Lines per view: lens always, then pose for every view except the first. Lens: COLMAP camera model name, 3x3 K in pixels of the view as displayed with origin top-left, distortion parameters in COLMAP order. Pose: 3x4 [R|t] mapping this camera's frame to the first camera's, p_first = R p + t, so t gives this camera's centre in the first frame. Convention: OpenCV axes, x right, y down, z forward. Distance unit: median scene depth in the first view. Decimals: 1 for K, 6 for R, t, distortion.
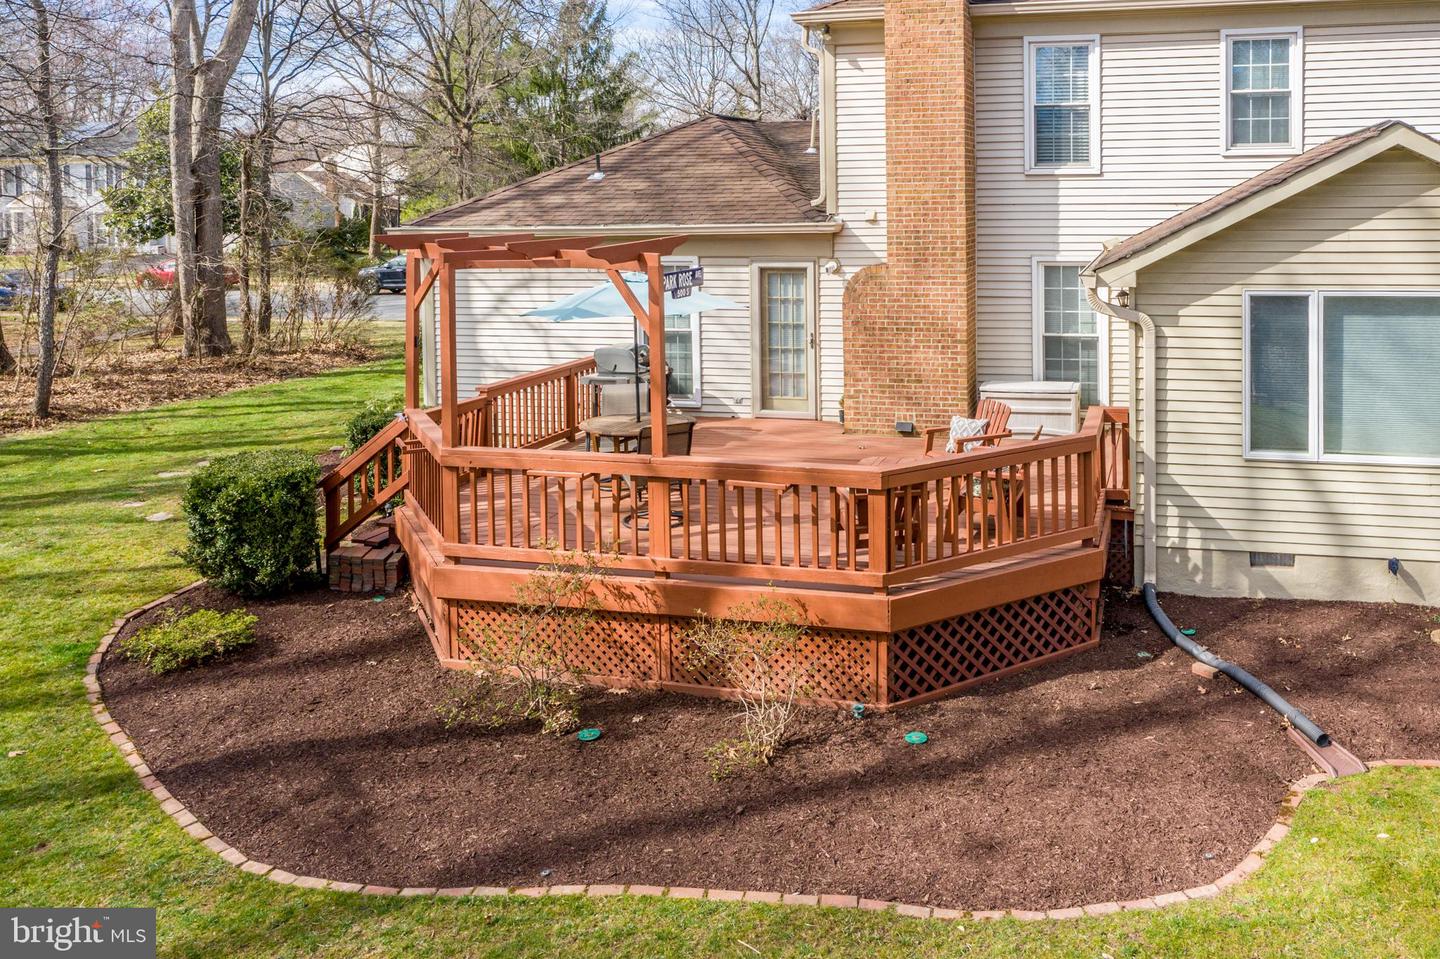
lens RADIAL K [[1164.9, 0, 912.7], [0, 1164.9, 237.7], [0, 0, 1]] dist [-0.000214, -0.004290]
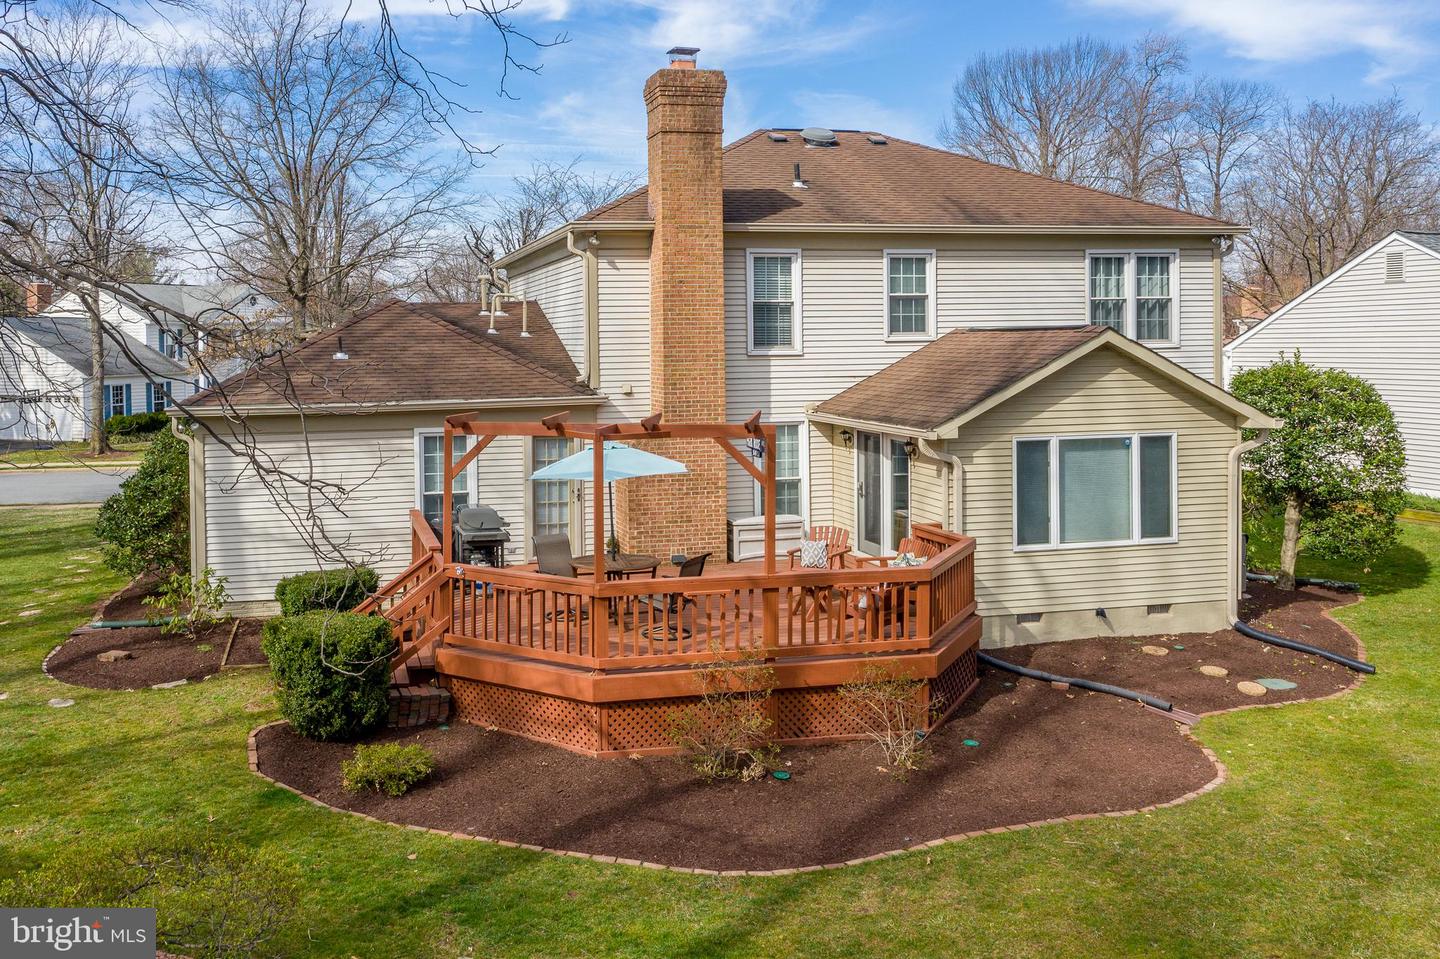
lens RADIAL K [[1162.8, 0, 588.4], [0, 1162.8, 376.4], [0, 0, 1]] dist [0.002675, 0.002081]
pose [[0.912340, -0.013058, 0.409224, -0.833392], [0.019981, 0.999720, -0.012644, -0.025695], [-0.408945, 0.019713, 0.912346, -0.137501]]
